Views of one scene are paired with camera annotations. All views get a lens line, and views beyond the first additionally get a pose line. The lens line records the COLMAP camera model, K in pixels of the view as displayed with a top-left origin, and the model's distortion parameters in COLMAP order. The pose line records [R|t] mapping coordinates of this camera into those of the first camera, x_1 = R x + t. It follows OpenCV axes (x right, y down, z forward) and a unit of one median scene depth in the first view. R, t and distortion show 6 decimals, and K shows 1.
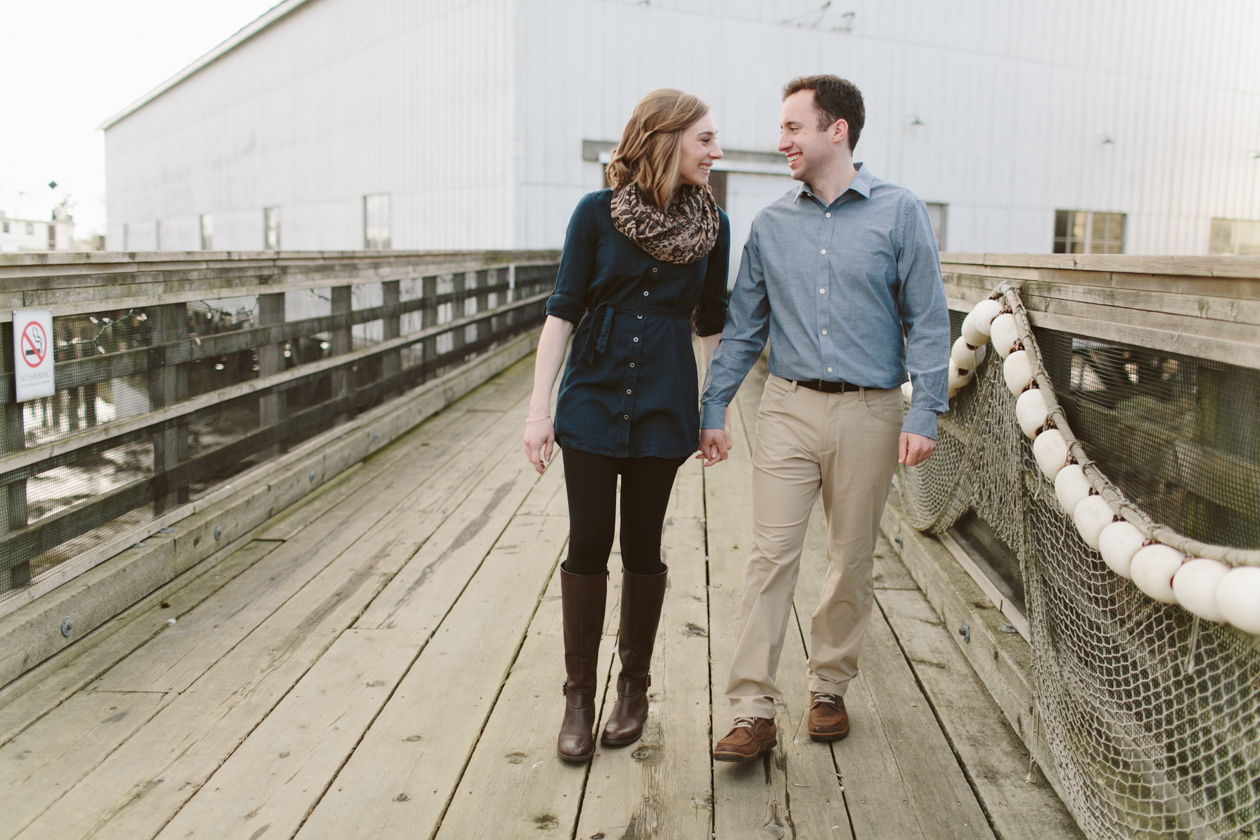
lens RADIAL K [[1226.9, 0, 630.0], [0, 1226.9, 420.0], [0, 0, 1]] dist [0.002197, 0.008096]
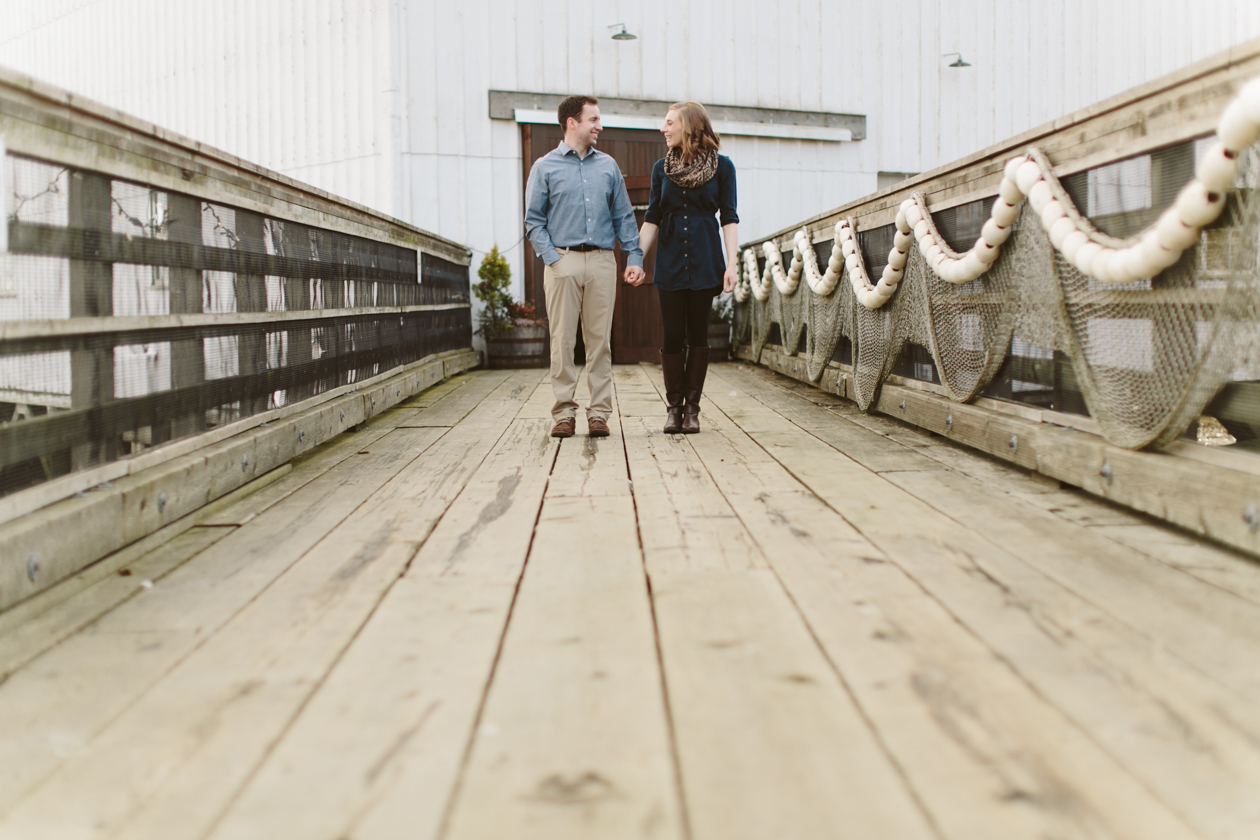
lens RADIAL K [[1849.7, 0, 630.0], [0, 1849.7, 420.0], [0, 0, 1]] dist [0.019023, 0.078651]
pose [[0.997112, -0.032420, 0.068677, -0.127105], [0.037550, 0.996494, -0.074769, 0.125111], [-0.066012, 0.077132, 0.994833, -0.083930]]
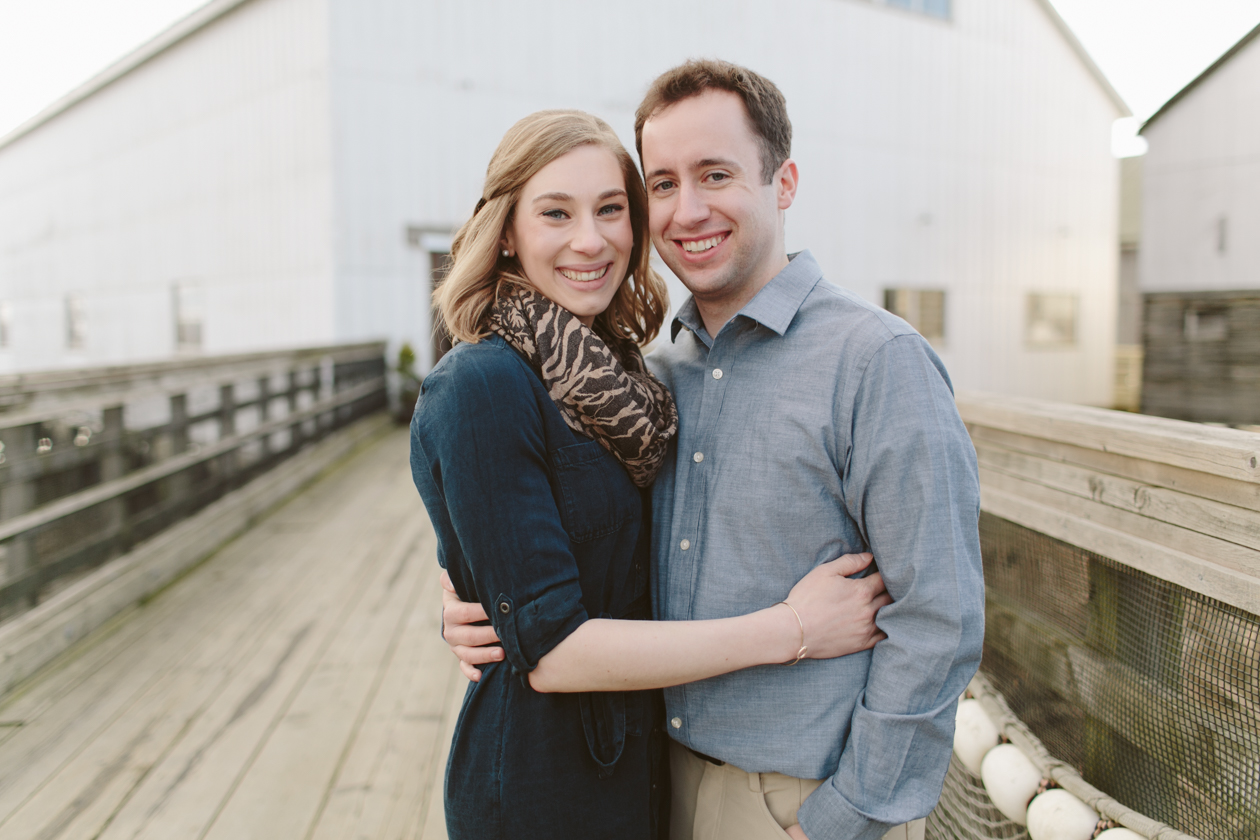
lens RADIAL K [[1226.9, 0, 630.0], [0, 1226.9, 420.0], [0, 0, 1]] dist [0.002197, 0.008096]
pose [[0.991332, -0.031740, 0.127489, 0.027886], [0.039106, 0.997682, -0.055694, -0.045388], [-0.125426, 0.060197, 0.990275, 0.105355]]
